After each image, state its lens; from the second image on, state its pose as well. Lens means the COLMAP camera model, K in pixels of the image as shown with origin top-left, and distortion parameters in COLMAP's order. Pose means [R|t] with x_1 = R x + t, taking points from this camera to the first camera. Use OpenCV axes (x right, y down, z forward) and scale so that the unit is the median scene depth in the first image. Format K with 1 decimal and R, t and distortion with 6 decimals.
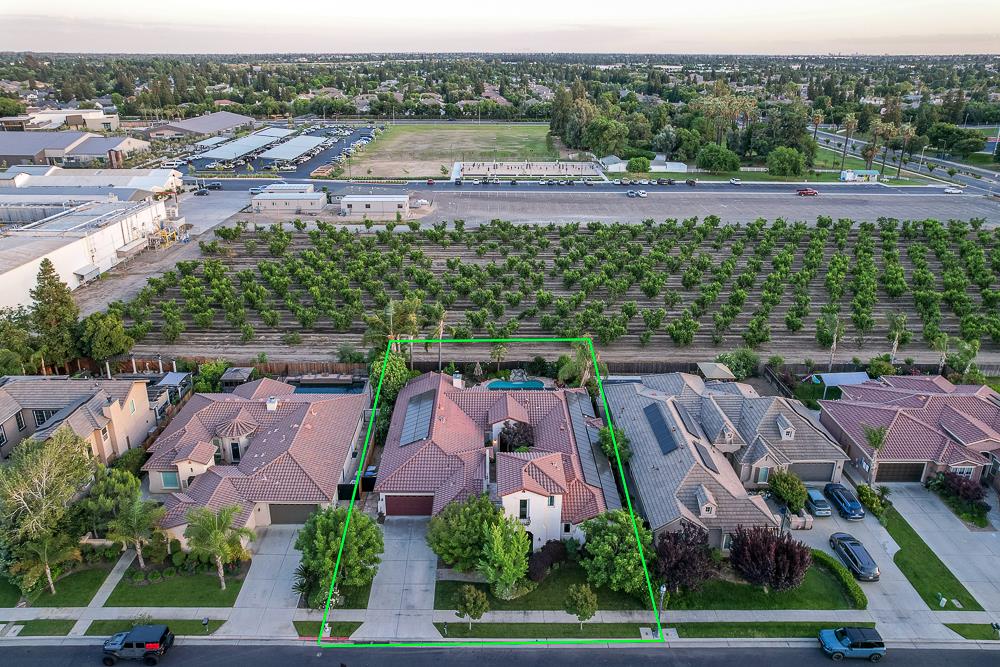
lens RADIAL K [[651.4, 0, 489.7], [0, 651.4, 310.2], [0, 0, 1]] dist [-0.044072, 0.047936]
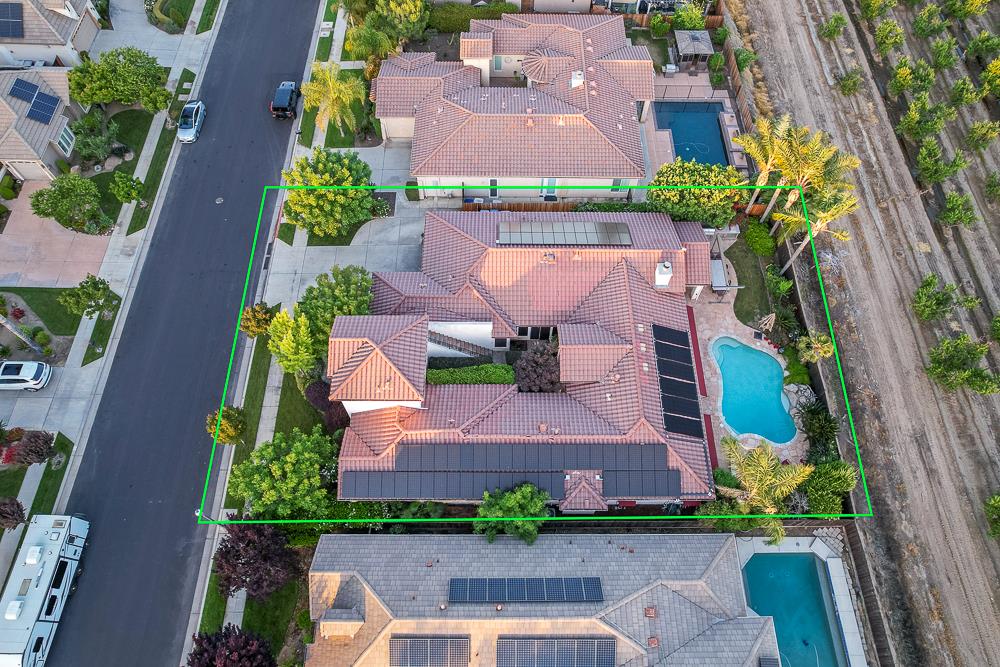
lens RADIAL K [[653.7, 0, 536.0], [0, 653.7, 310.6], [0, 0, 1]] dist [-0.023895, 0.001001]
pose [[-0.001627, 0.875424, -0.483354, 0.256412], [-0.389617, 0.444604, 0.806552, -0.303622], [0.920976, 0.189635, 0.340357, 0.617183]]
